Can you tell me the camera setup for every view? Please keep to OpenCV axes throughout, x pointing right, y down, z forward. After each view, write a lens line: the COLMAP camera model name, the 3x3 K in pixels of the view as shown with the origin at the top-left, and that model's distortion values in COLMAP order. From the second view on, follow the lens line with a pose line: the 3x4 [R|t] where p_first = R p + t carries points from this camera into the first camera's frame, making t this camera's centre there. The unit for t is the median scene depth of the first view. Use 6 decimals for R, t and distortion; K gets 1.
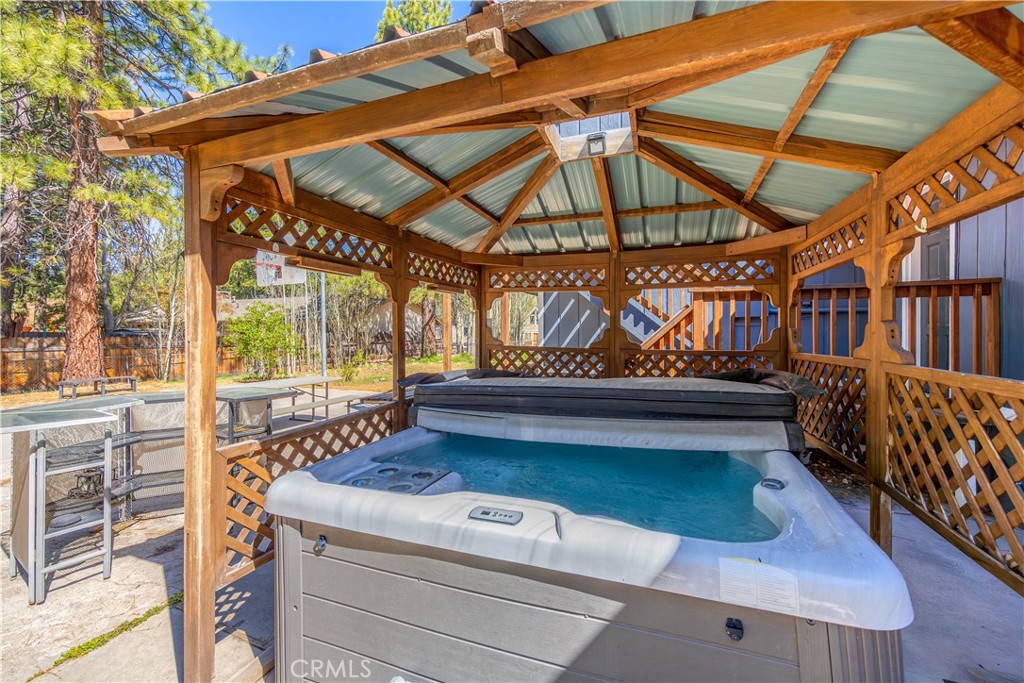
lens RADIAL K [[409.8, 0, 512.9], [0, 409.8, 330.1], [0, 0, 1]] dist [-0.001500, -0.000095]
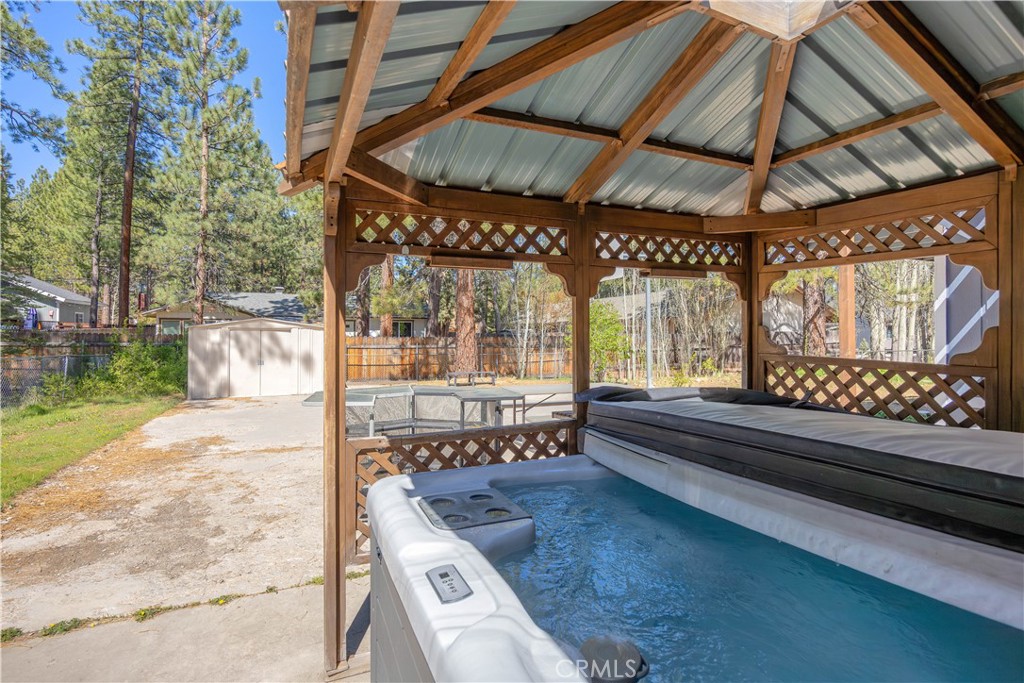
lens RADIAL K [[504.4, 0, 511.9], [0, 504.4, 326.2], [0, 0, 1]] dist [0.000826, 0.000585]
pose [[0.701874, -0.007819, -0.712258, 0.288569], [0.002404, 0.999960, -0.008608, -0.001315], [0.712297, 0.004330, 0.701865, 0.183552]]
